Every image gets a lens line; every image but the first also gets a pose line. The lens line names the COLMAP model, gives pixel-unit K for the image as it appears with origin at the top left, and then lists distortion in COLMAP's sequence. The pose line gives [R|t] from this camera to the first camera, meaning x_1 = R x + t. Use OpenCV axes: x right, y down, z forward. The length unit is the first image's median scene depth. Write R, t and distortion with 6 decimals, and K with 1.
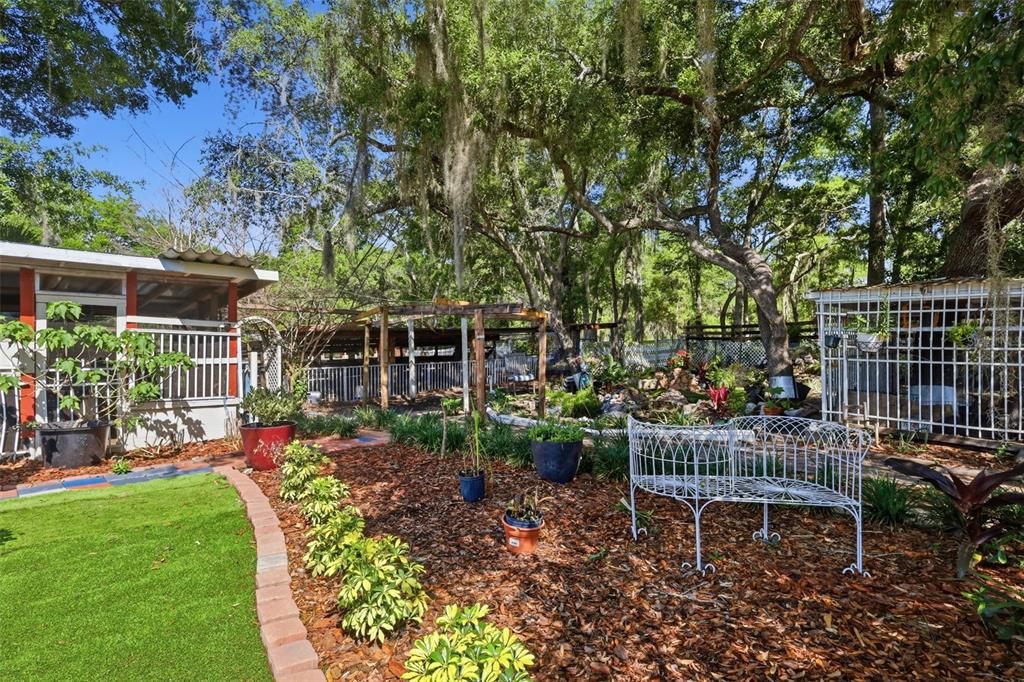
lens RADIAL K [[518.4, 0, 510.9], [0, 518.4, 373.1], [0, 0, 1]] dist [-0.001012, -0.000296]
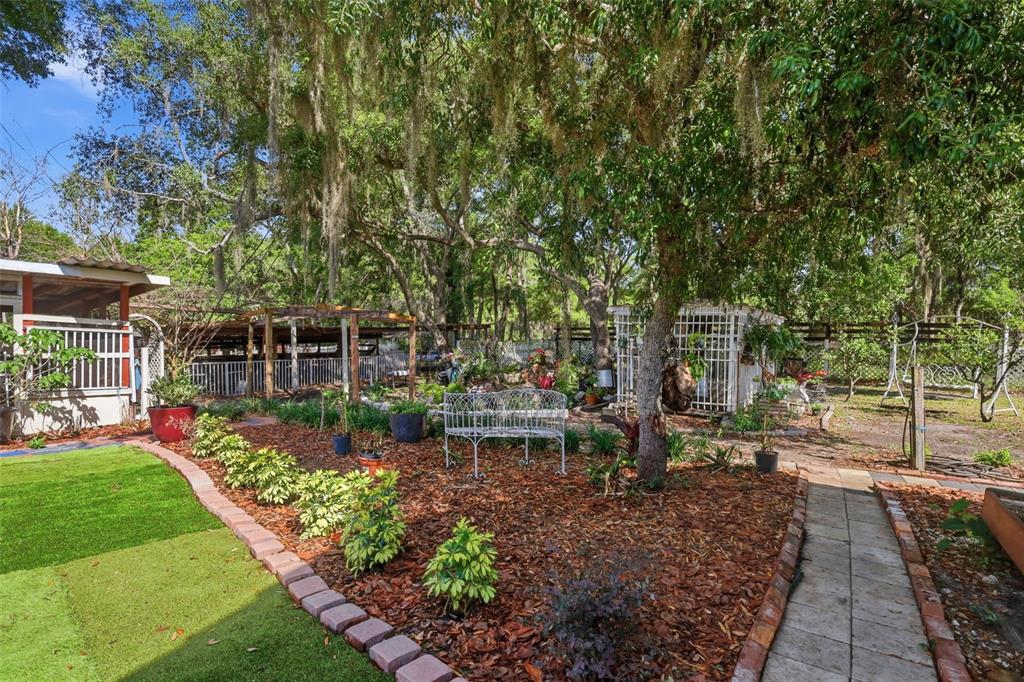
lens RADIAL K [[518.4, 0, 510.9], [0, 518.4, 373.1], [0, 0, 1]] dist [-0.001012, -0.000296]
pose [[0.978222, -0.001834, 0.207551, 0.043398], [0.000925, 0.999990, 0.004476, 0.009977], [-0.207557, -0.004187, 0.978214, -0.249813]]
